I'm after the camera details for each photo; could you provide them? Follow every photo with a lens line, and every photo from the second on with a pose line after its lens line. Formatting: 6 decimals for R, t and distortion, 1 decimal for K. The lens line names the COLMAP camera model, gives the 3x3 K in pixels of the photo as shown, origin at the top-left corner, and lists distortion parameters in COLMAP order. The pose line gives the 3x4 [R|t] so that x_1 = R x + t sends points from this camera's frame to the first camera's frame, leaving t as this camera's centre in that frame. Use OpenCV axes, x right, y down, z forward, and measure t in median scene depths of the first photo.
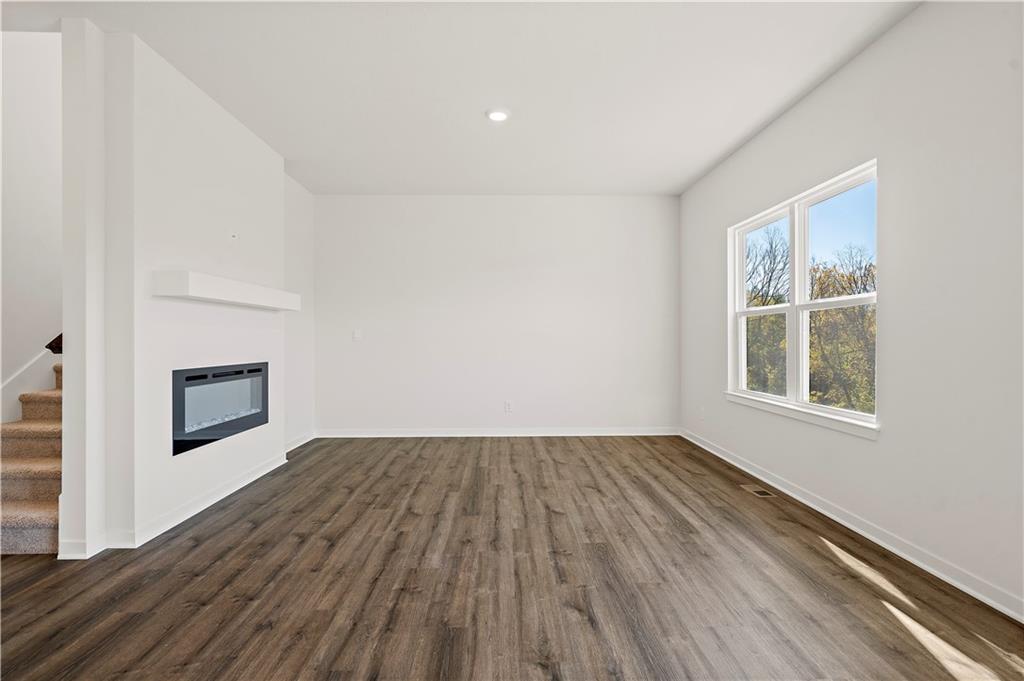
lens RADIAL K [[505.2, 0, 511.0], [0, 505.2, 337.1], [0, 0, 1]] dist [0.000602, 0.000958]
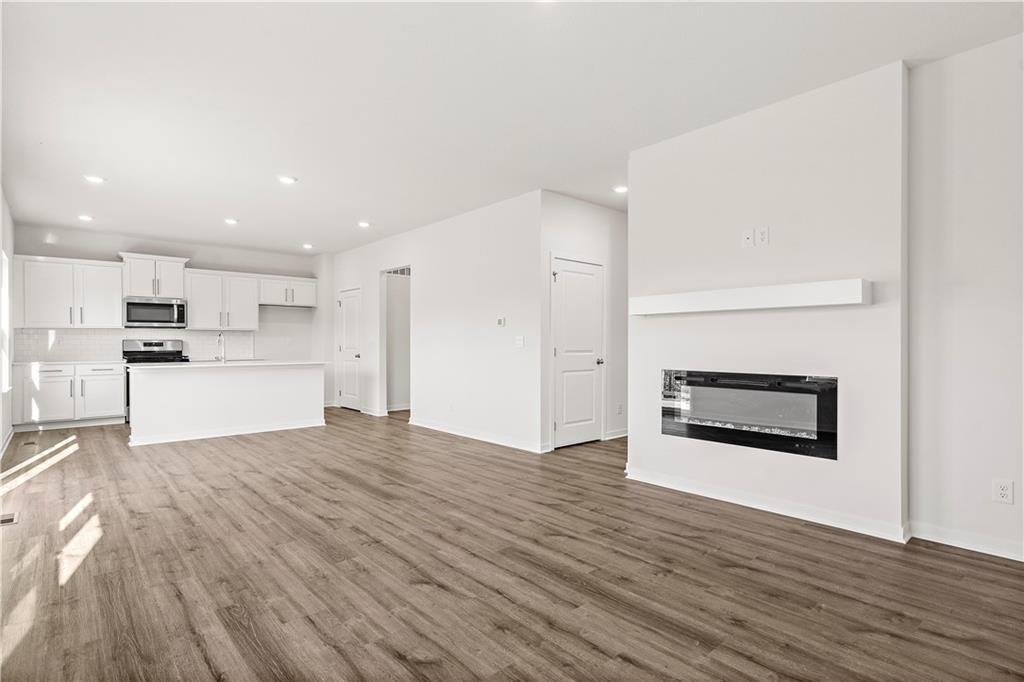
lens RADIAL K [[510.3, 0, 513.2], [0, 510.3, 344.9], [0, 0, 1]] dist [0.000304, 0.000894]
pose [[-0.759083, -0.000378, -0.650994, 0.514405], [0.002598, 0.999990, -0.003610, 0.004004], [0.650989, -0.004432, -0.759074, 1.794106]]
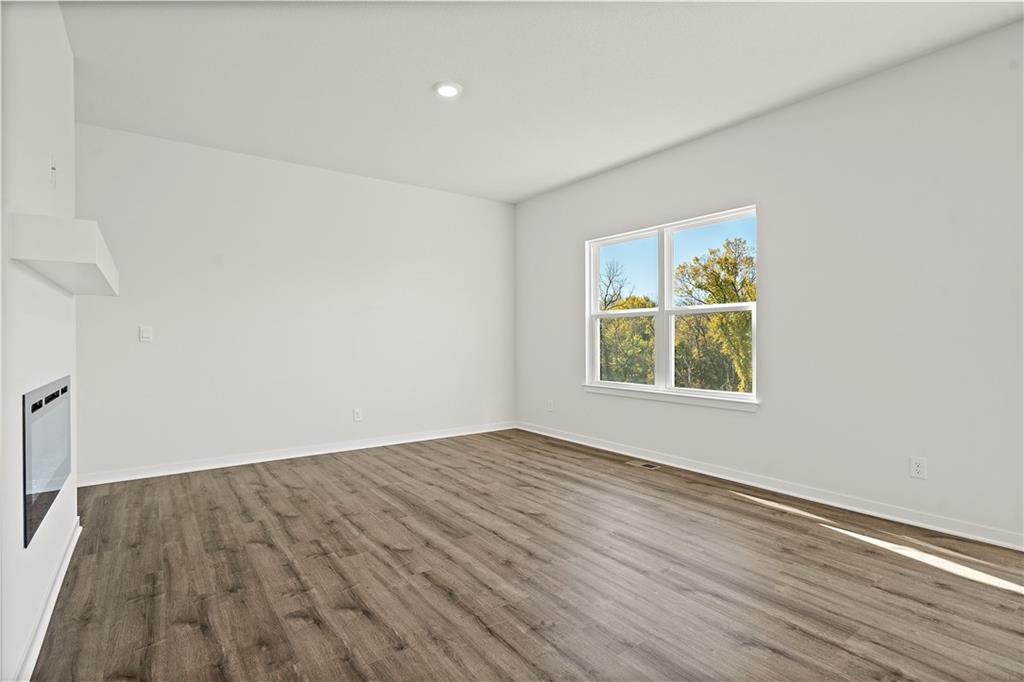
lens RADIAL K [[505.5, 0, 512.0], [0, 505.5, 341.0], [0, 0, 1]] dist [0.001196, 0.000711]
pose [[0.821866, -0.004535, 0.569663, -0.551692], [-0.000079, 0.999967, 0.008074, 0.001487], [-0.569681, -0.006681, 0.821839, 0.239239]]
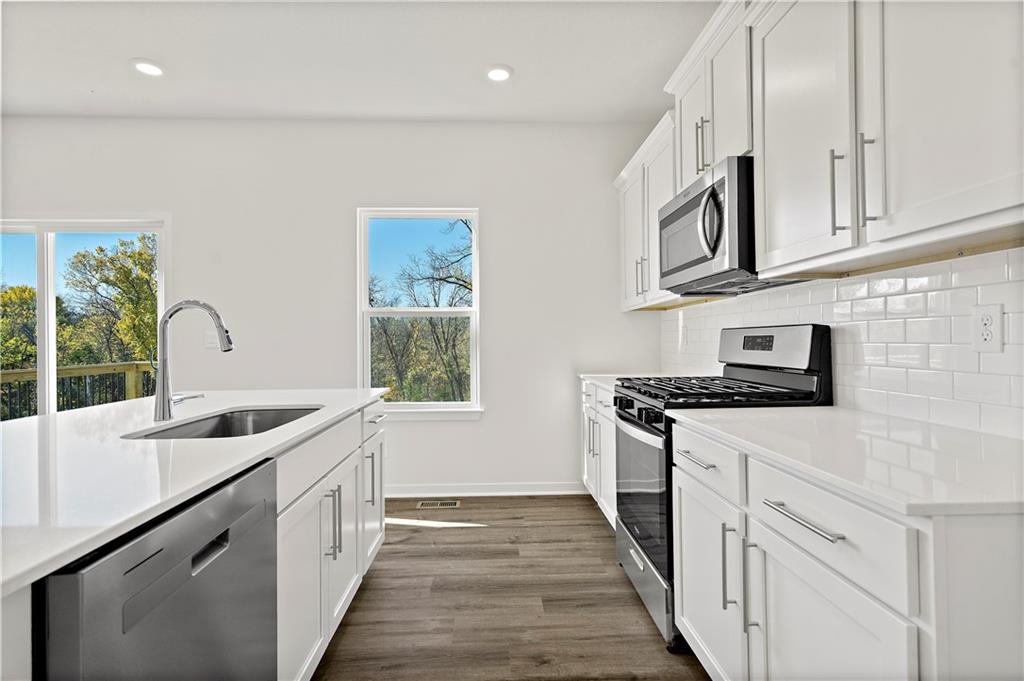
lens RADIAL K [[505.2, 0, 511.0], [0, 505.2, 337.1], [0, 0, 1]] dist [0.000602, 0.000958]
pose [[-0.018076, 0.001618, 0.999835, -0.538915], [0.003627, 0.999992, -0.001553, -0.020562], [-0.999830, 0.003599, -0.018081, -1.054129]]
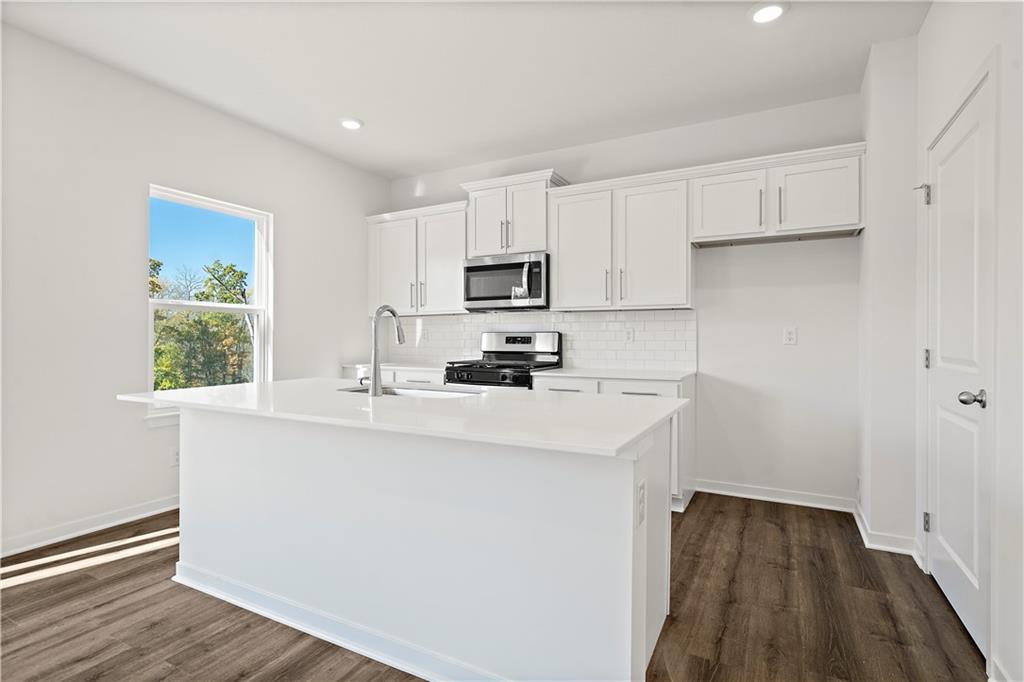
lens RADIAL K [[505.2, 0, 511.0], [0, 505.2, 337.6], [0, 0, 1]] dist [0.000602, 0.000958]
pose [[-0.871876, -0.004624, 0.489705, -0.495641], [-0.008497, 0.999948, -0.005687, -0.010678], [-0.489653, -0.009119, -0.871870, -0.138424]]
